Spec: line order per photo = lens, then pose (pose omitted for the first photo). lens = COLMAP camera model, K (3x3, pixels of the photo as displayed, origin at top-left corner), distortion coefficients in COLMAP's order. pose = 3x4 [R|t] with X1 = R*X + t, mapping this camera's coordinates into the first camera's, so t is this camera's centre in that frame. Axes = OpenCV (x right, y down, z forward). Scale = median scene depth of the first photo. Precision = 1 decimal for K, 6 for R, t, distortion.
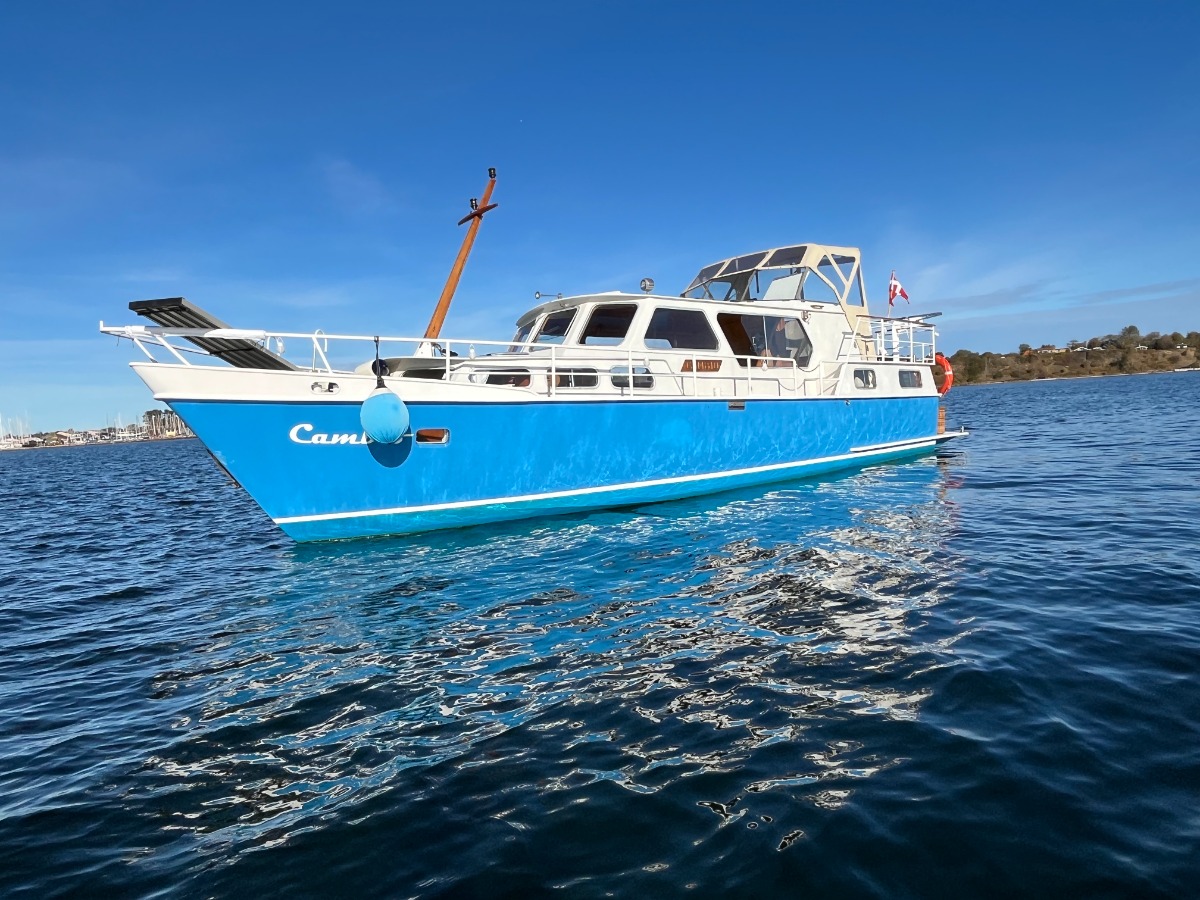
lens RADIAL K [[800.6, 0, 600.0], [0, 800.6, 450.0], [0, 0, 1]] dist [-0.001452, 0.000008]
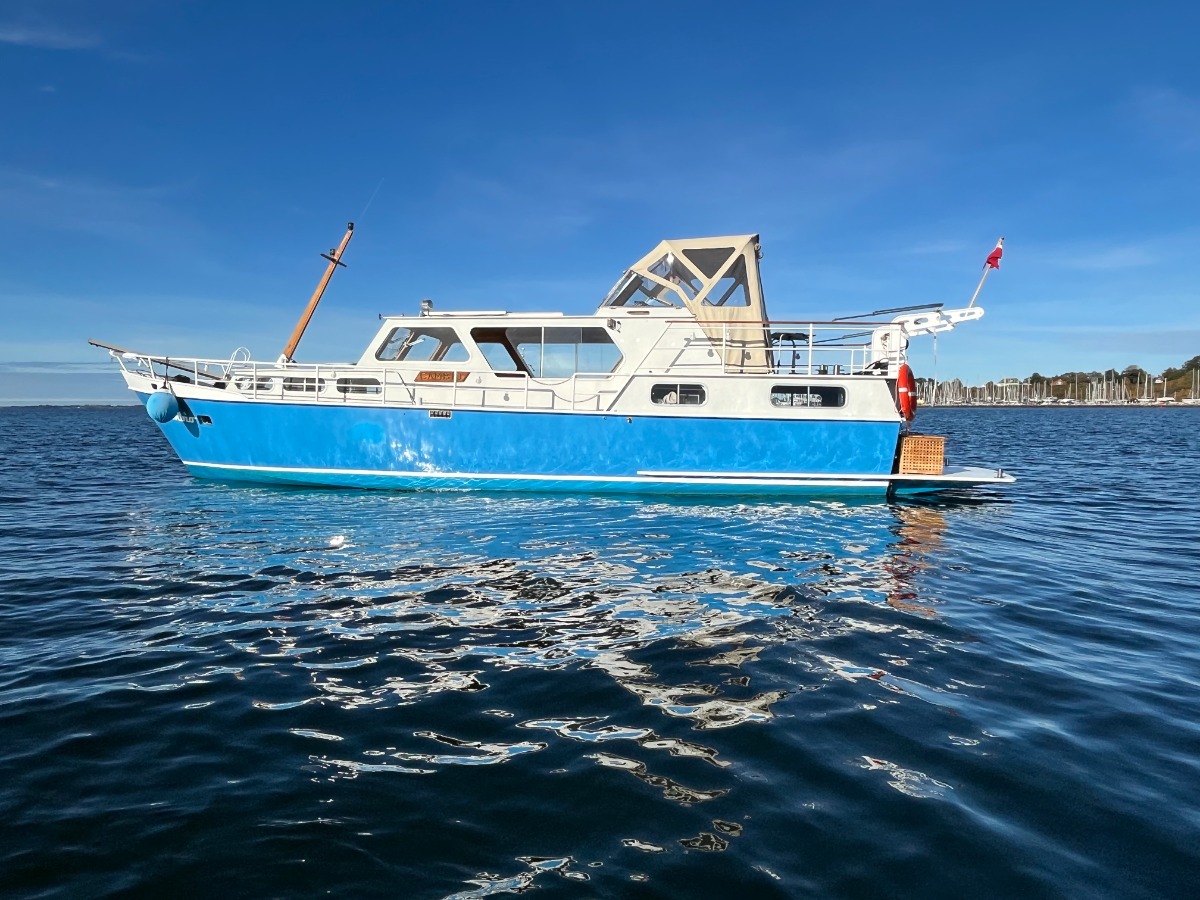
lens RADIAL K [[800.6, 0, 600.0], [0, 800.6, 450.0], [0, 0, 1]] dist [-0.001452, 0.000008]
pose [[0.631955, 0.105413, -0.767803, 1.080863], [-0.079827, 0.994291, 0.070805, -0.095137], [0.770883, 0.016546, 0.636762, 0.437798]]
